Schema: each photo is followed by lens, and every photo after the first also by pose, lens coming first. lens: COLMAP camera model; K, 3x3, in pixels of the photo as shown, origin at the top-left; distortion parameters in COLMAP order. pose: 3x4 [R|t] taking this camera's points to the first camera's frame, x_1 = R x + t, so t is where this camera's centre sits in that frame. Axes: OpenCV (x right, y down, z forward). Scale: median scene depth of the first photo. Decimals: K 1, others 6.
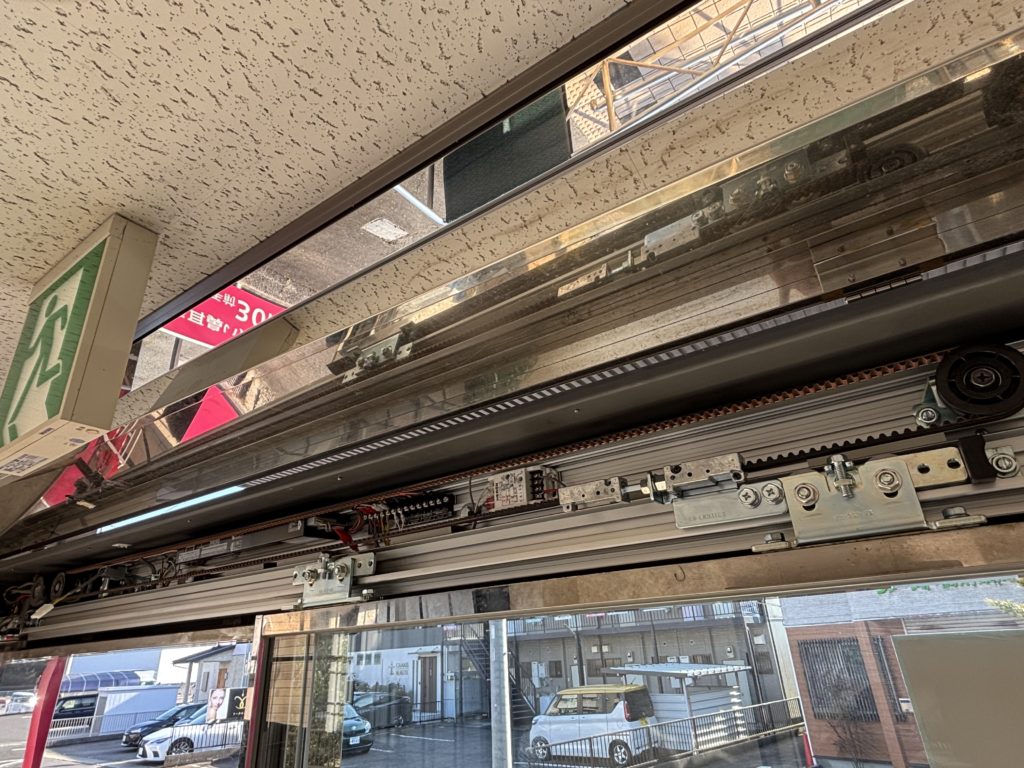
lens RADIAL K [[615.1, 0, 502.4], [0, 615.1, 382.3], [0, 0, 1]] dist [0.000656, 0.001541]
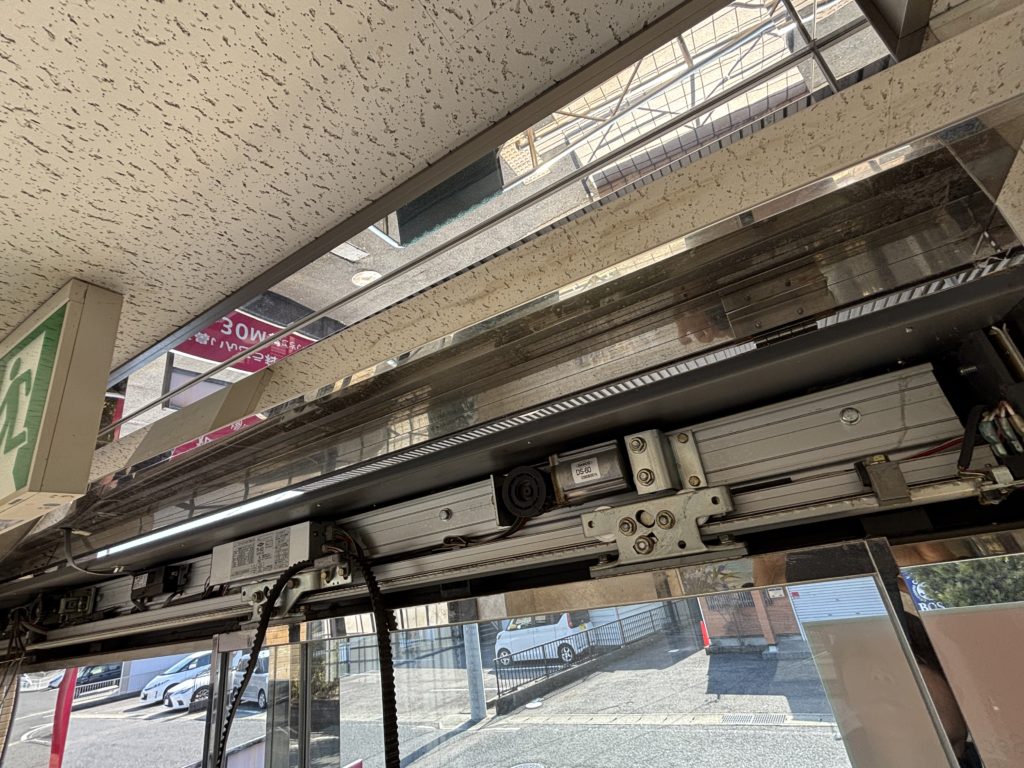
lens RADIAL K [[494.7, 0, 512.0], [0, 494.7, 384.0], [0, 0, 1]] dist [-0.012555, 0.016285]
pose [[0.991774, -0.063045, 0.111403, -0.005231], [0.058664, 0.997386, 0.042182, -0.091168], [-0.113771, -0.035300, 0.992880, 0.088331]]
